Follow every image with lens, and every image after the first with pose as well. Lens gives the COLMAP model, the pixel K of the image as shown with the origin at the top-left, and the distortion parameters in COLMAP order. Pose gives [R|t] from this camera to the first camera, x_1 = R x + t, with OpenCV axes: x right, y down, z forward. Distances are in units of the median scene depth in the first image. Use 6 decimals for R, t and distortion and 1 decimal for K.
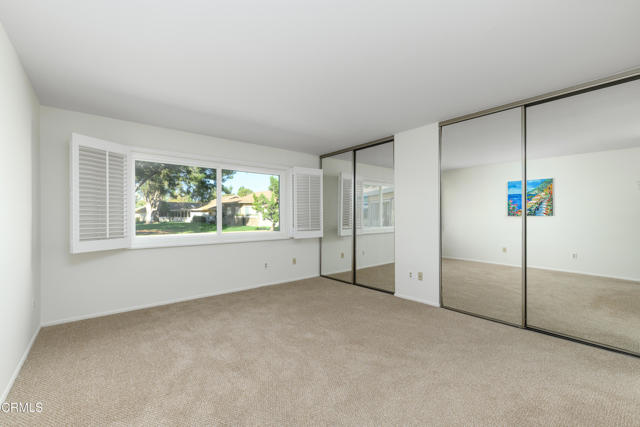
lens RADIAL K [[264.6, 0, 320.0], [0, 264.6, 213.5], [0, 0, 1]] dist [0.000041, -0.000034]
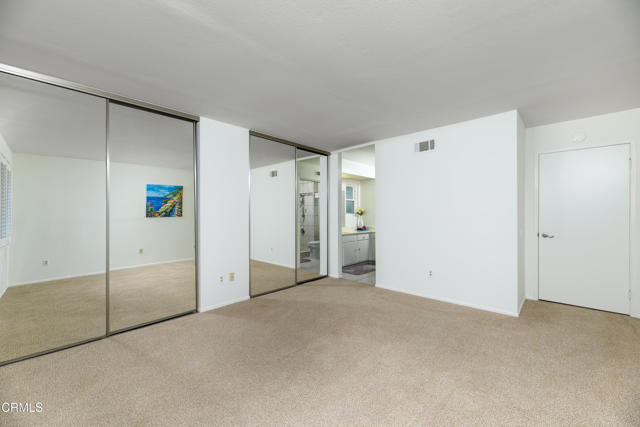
lens RADIAL K [[256.2, 0, 320.0], [0, 256.2, 213.5], [0, 0, 1]] dist [0.075837, 0.000021]
pose [[-0.059612, 0.012515, 0.998143, -0.357914], [0.001646, 0.999921, -0.012439, 0.009041], [-0.998220, 0.000902, -0.059628, 0.434744]]
